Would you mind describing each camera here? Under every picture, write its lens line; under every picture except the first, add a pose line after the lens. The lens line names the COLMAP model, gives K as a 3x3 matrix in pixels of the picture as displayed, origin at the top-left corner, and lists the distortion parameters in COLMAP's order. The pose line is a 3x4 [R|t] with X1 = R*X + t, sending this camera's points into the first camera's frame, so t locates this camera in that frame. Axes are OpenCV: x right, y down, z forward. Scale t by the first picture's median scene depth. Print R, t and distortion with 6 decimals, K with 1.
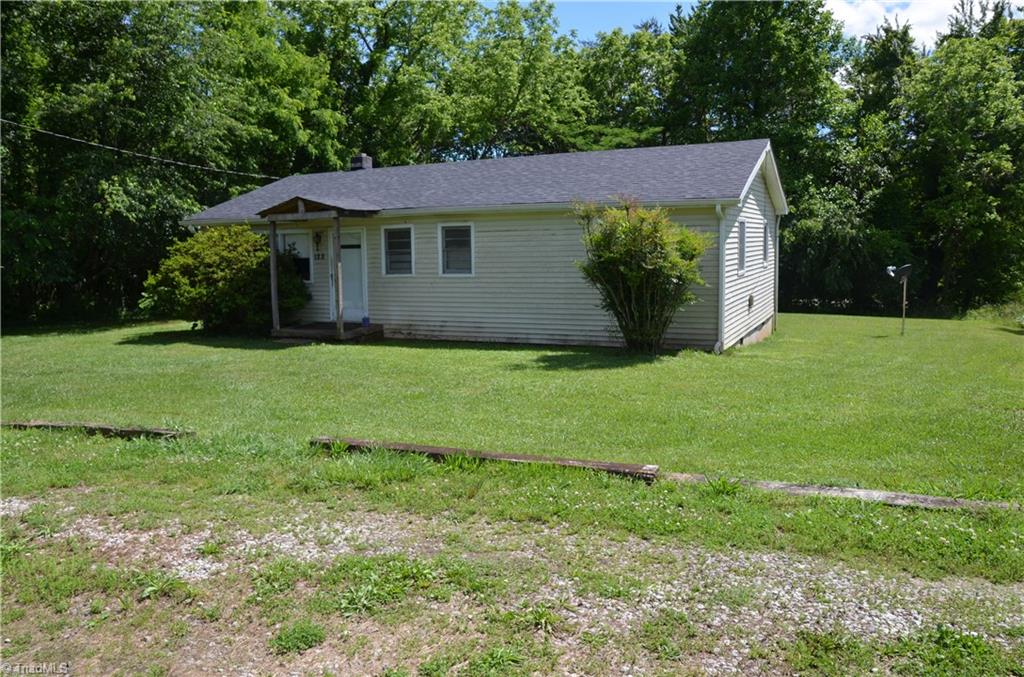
lens RADIAL K [[768.4, 0, 510.9], [0, 768.4, 342.7], [0, 0, 1]] dist [-0.124962, 0.117517]
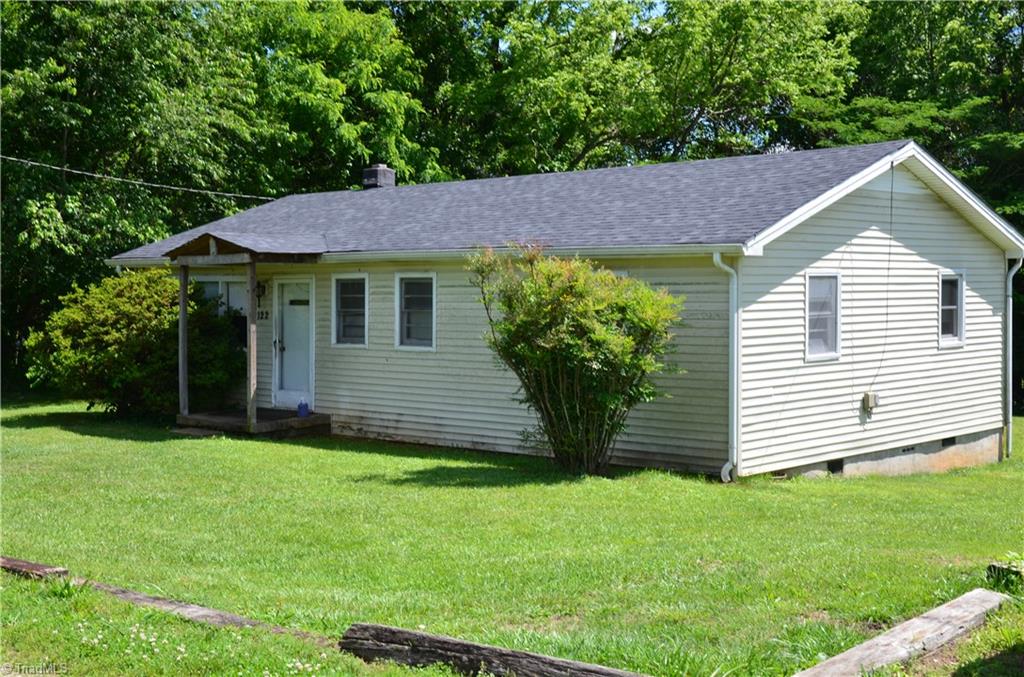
lens RADIAL K [[1360.6, 0, 510.5], [0, 1360.6, 314.9], [0, 0, 1]] dist [0.036063, 0.043639]
pose [[0.954337, 0.023064, -0.297842, 0.368537], [-0.054964, 0.993551, -0.099176, -0.000576], [0.293633, 0.111018, 0.949450, -0.142010]]
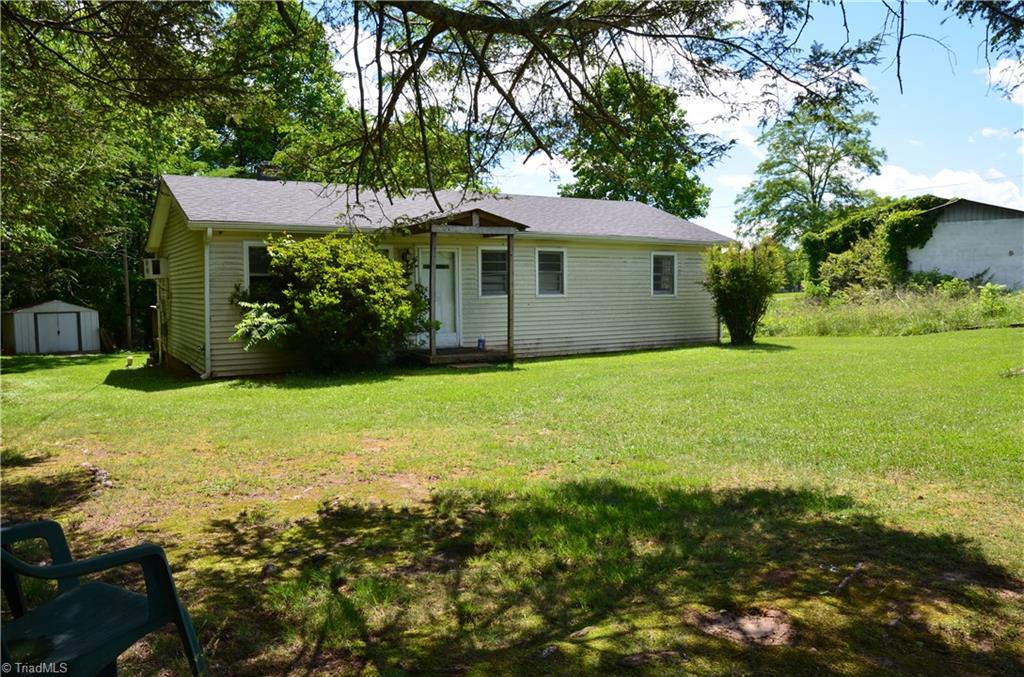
lens RADIAL K [[768.4, 0, 510.9], [0, 768.4, 342.7], [0, 0, 1]] dist [-0.124962, 0.117517]
pose [[0.553862, -0.042982, 0.831498, -0.995224], [0.108041, 0.993933, -0.020588, -0.004745], [-0.825569, 0.101238, 0.555146, 0.435863]]
